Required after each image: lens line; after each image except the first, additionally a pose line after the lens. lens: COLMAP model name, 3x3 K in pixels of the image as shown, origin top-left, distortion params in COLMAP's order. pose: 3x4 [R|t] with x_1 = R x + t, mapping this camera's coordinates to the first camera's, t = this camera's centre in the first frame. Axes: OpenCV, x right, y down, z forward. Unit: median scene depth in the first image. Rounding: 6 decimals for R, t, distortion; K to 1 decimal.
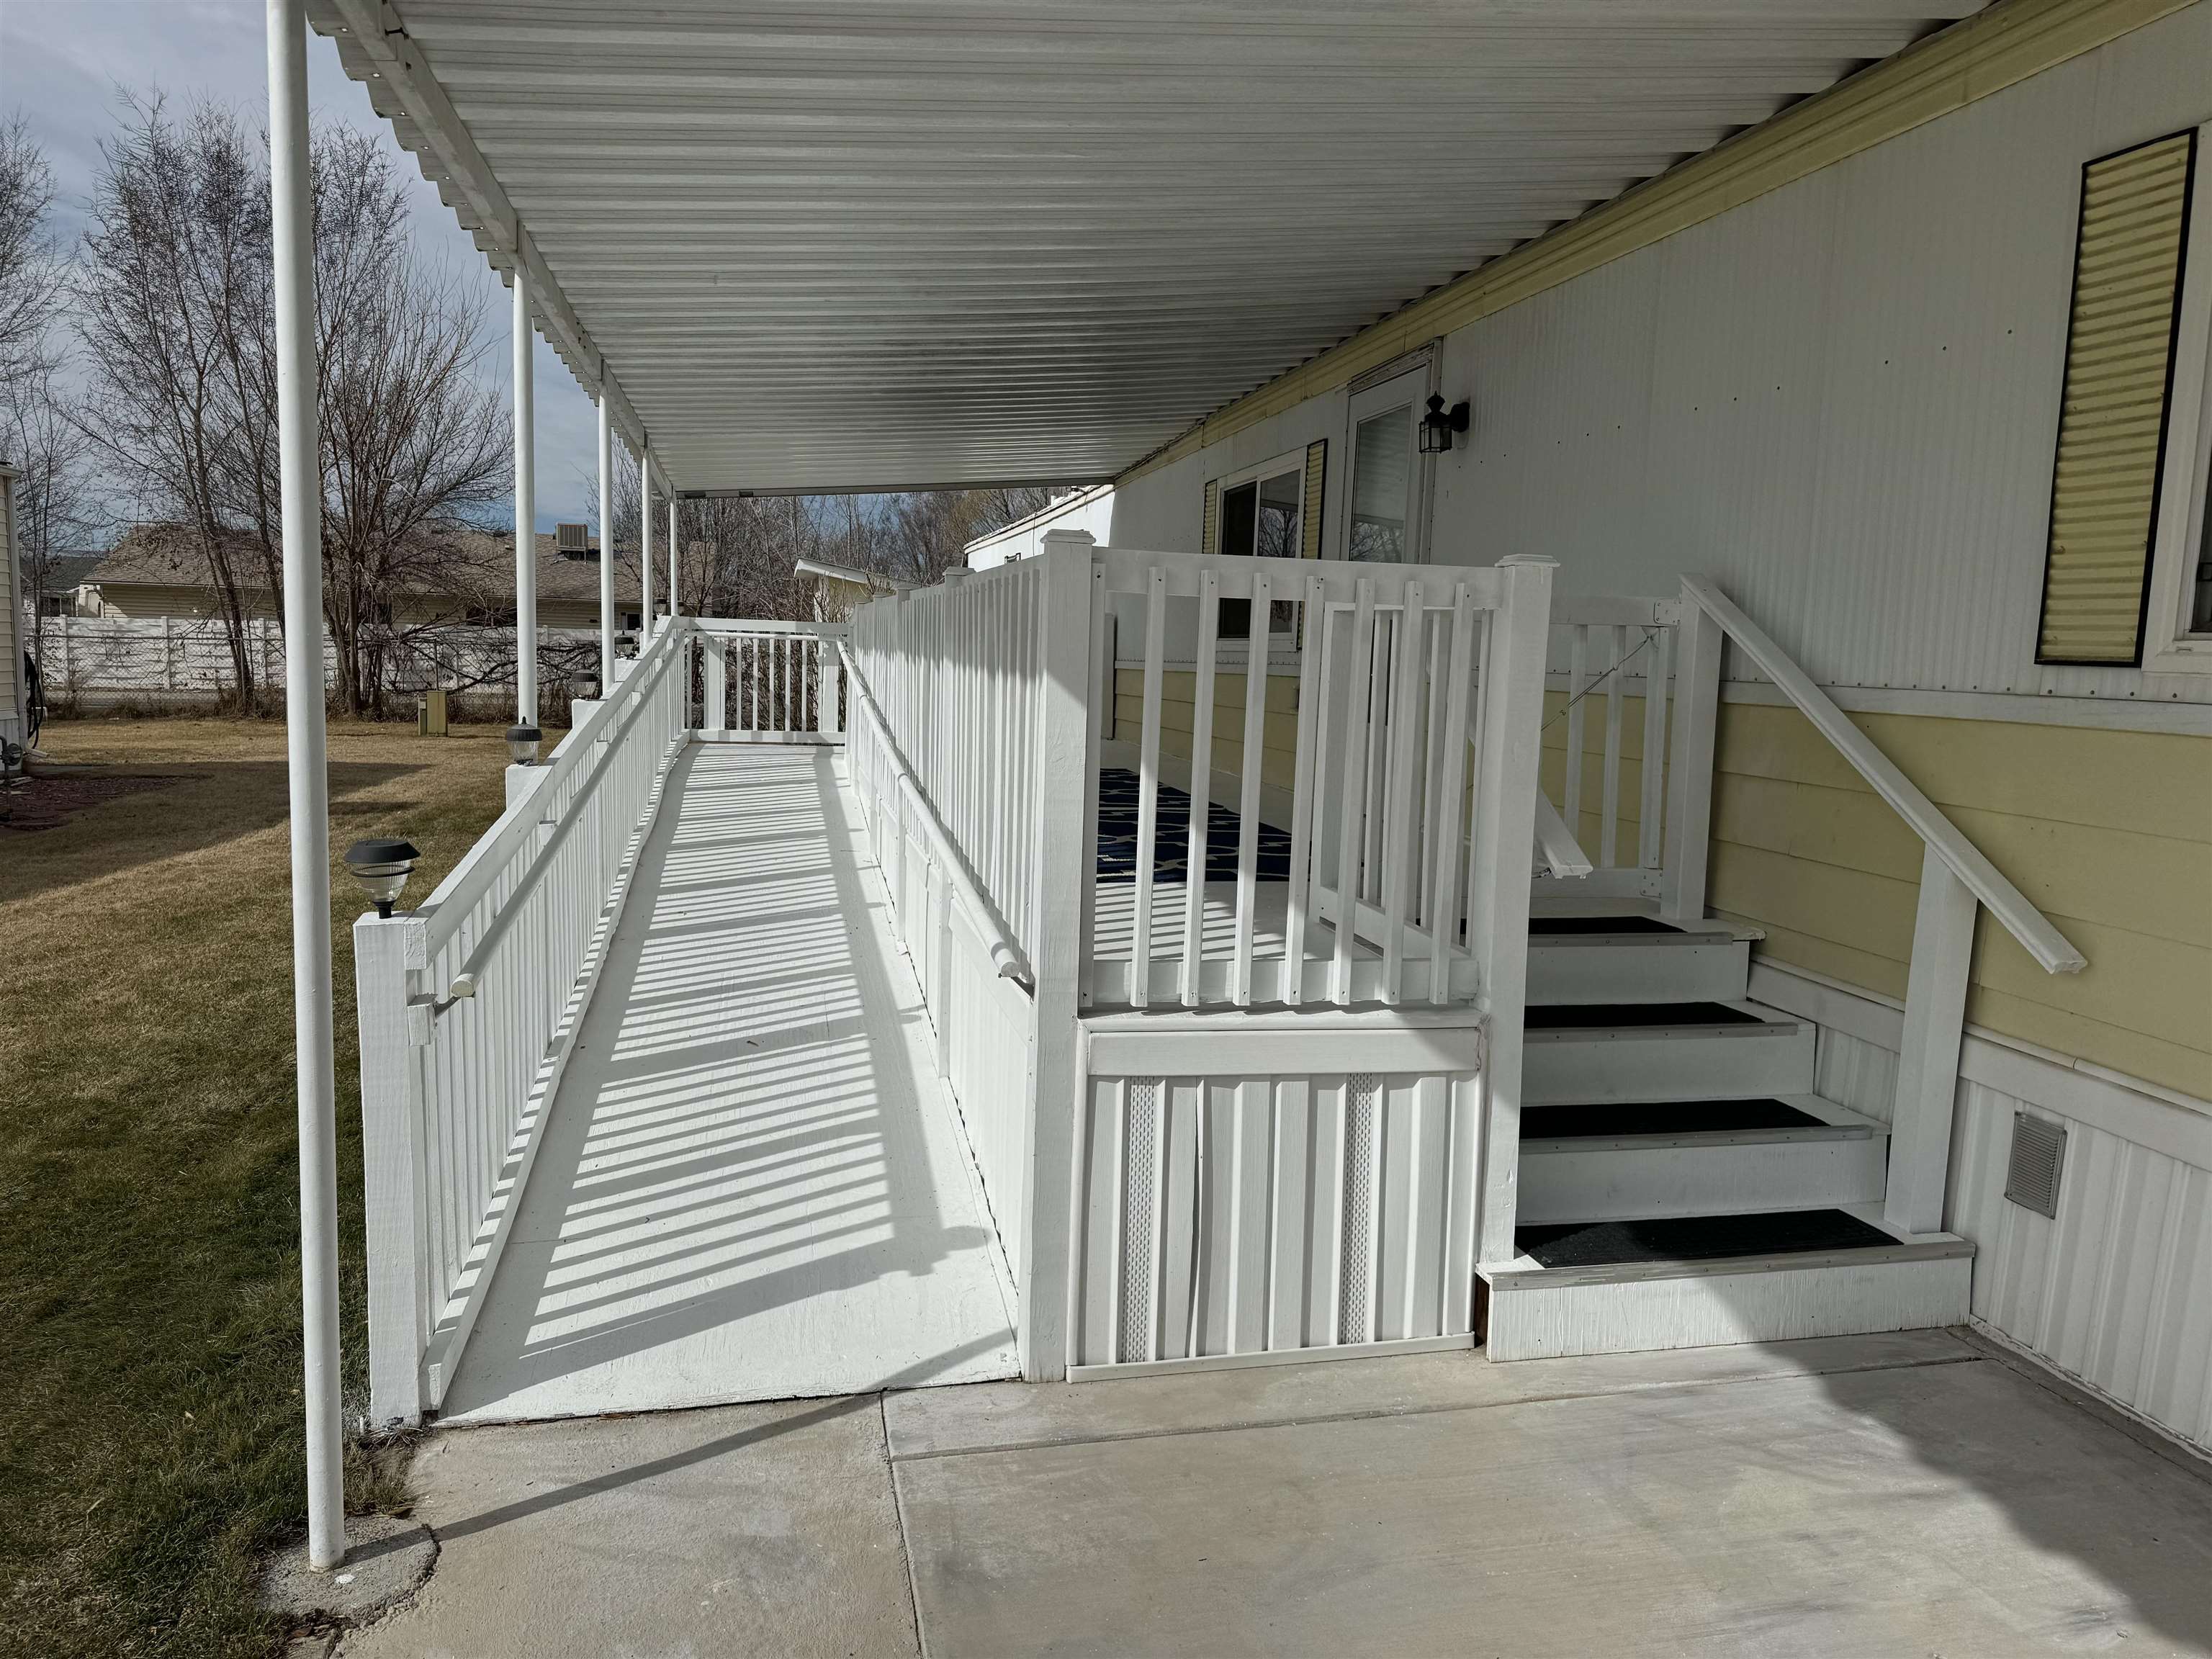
lens RADIAL K [[1547.4, 0, 1097.3], [0, 1547.4, 805.5], [0, 0, 1]] dist [0.013726, -0.000794]
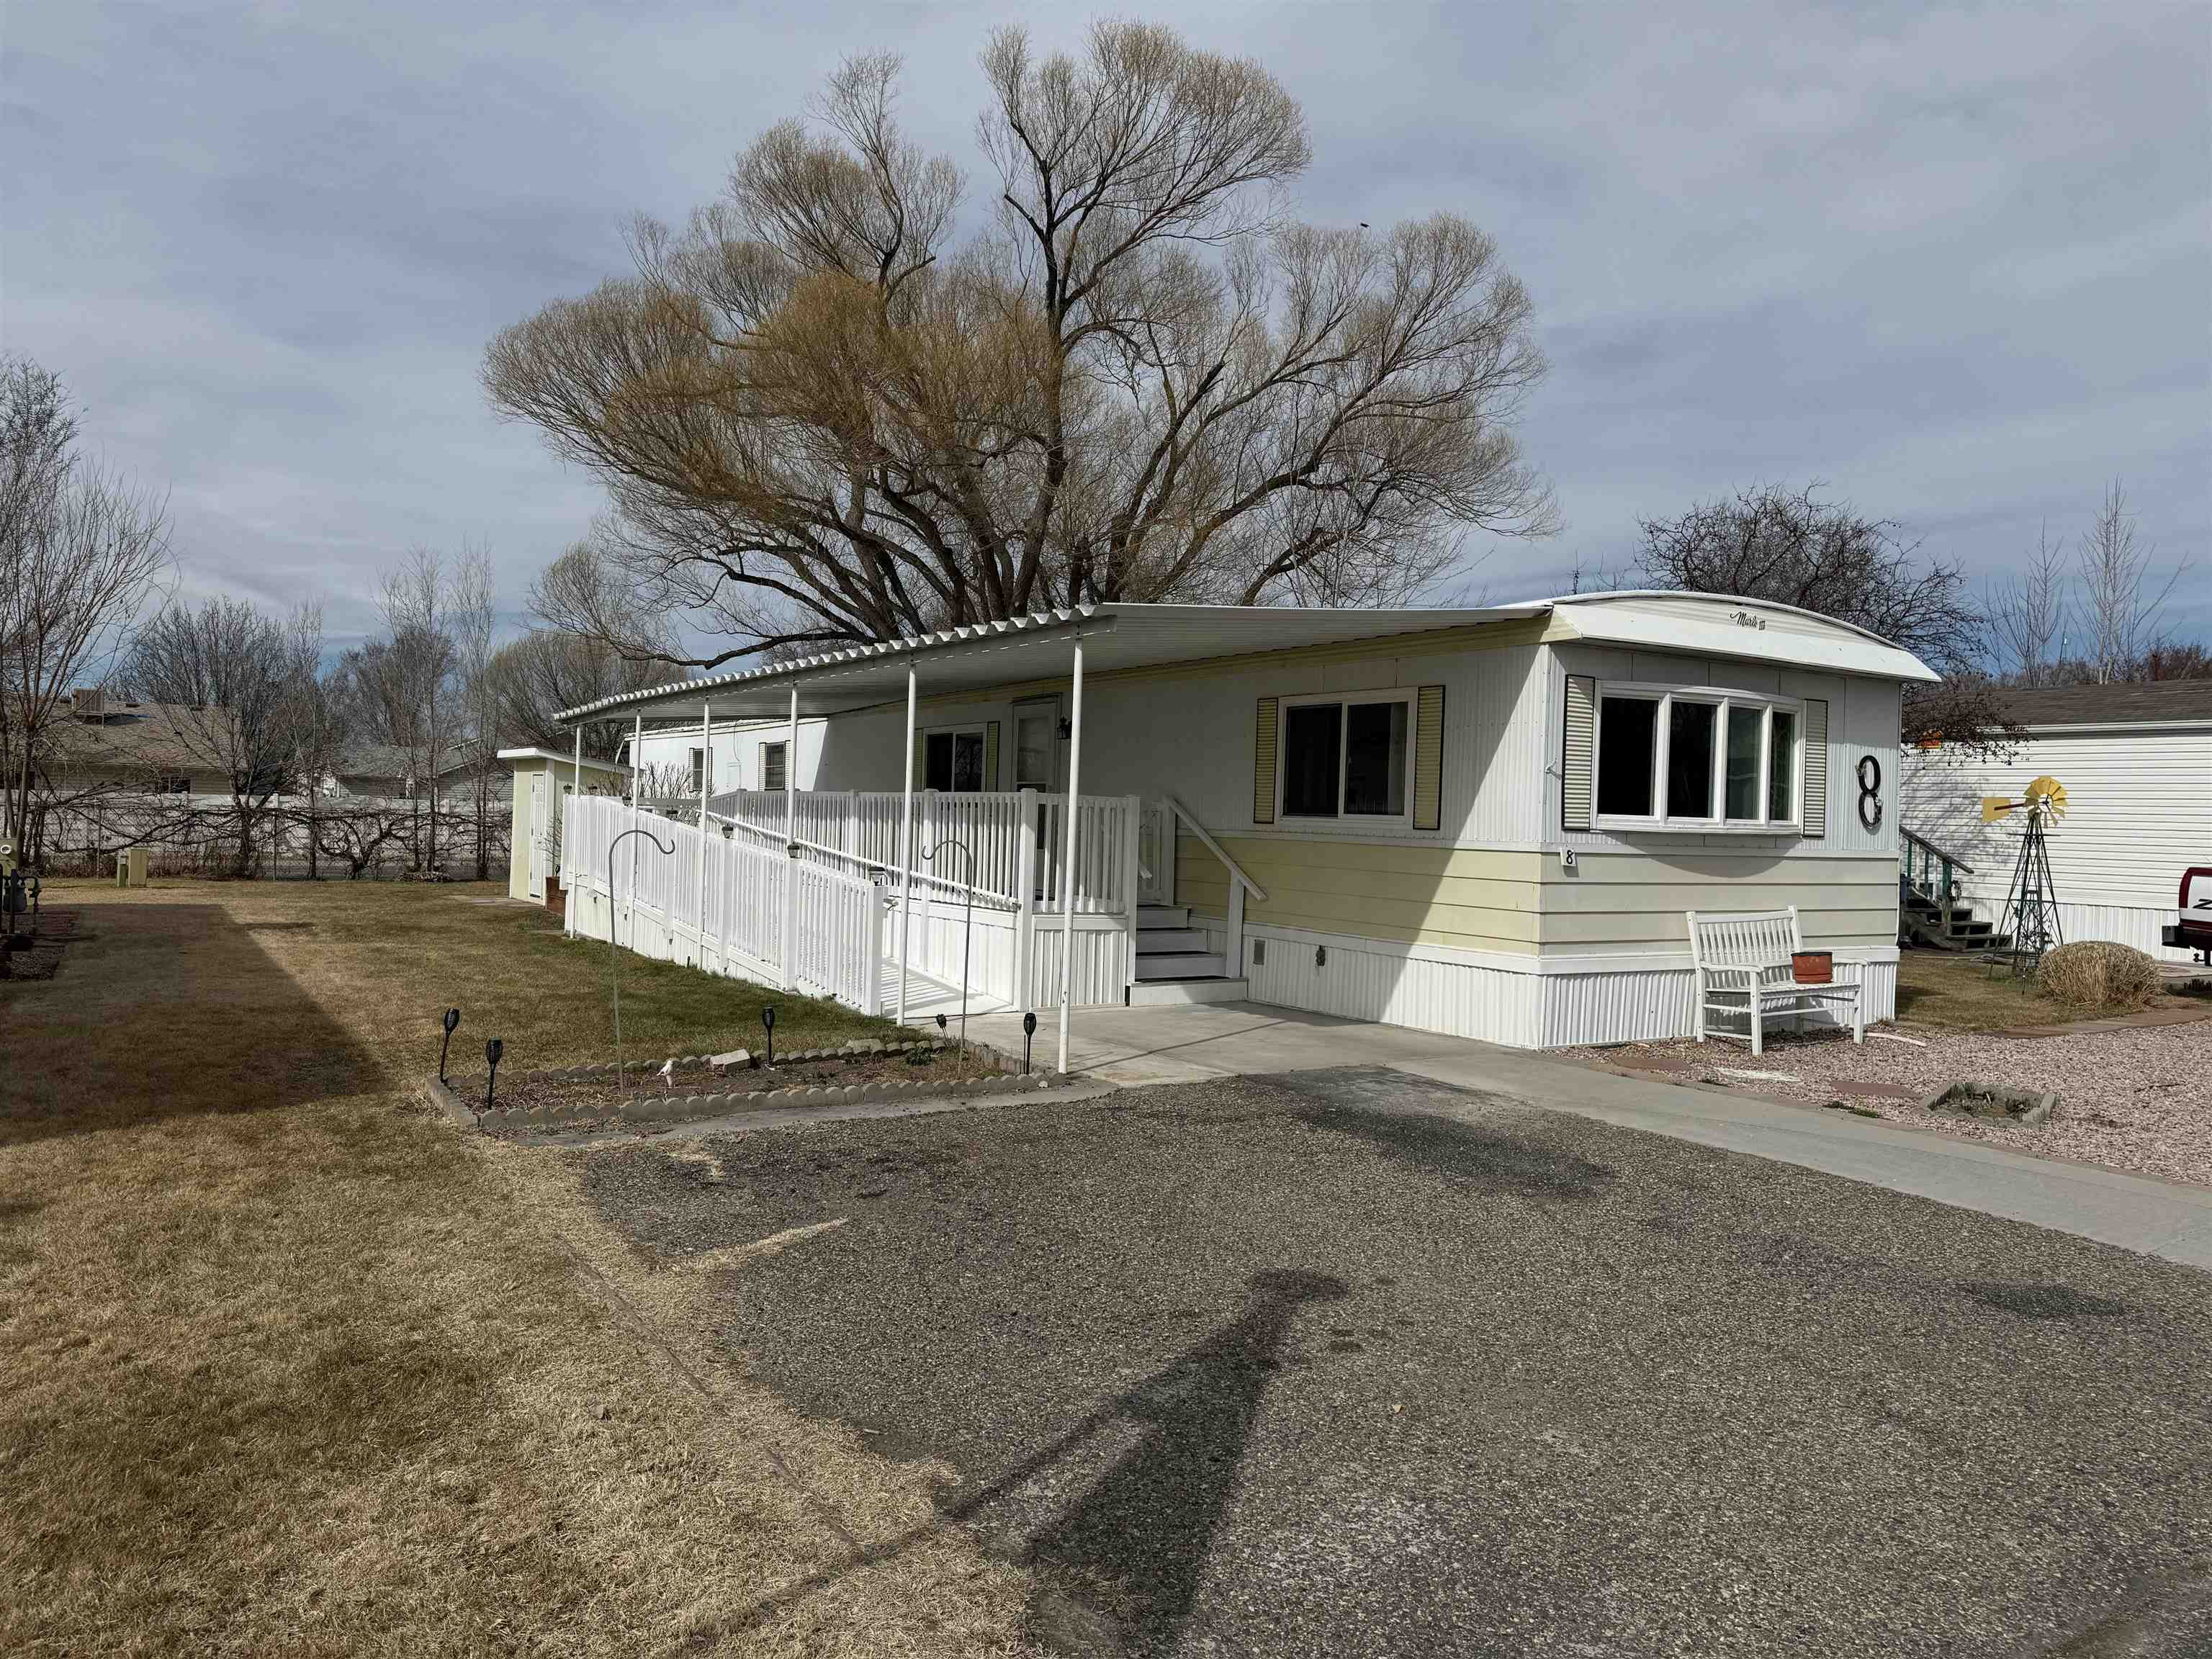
lens RADIAL K [[1547.4, 0, 1107.1], [0, 1547.4, 829.1], [0, 0, 1]] dist [0.013726, -0.000794]
pose [[0.934588, -0.004706, 0.355702, -1.057004], [0.035568, 0.996138, -0.080276, 0.210178], [-0.353950, 0.087676, 0.931146, -2.343844]]
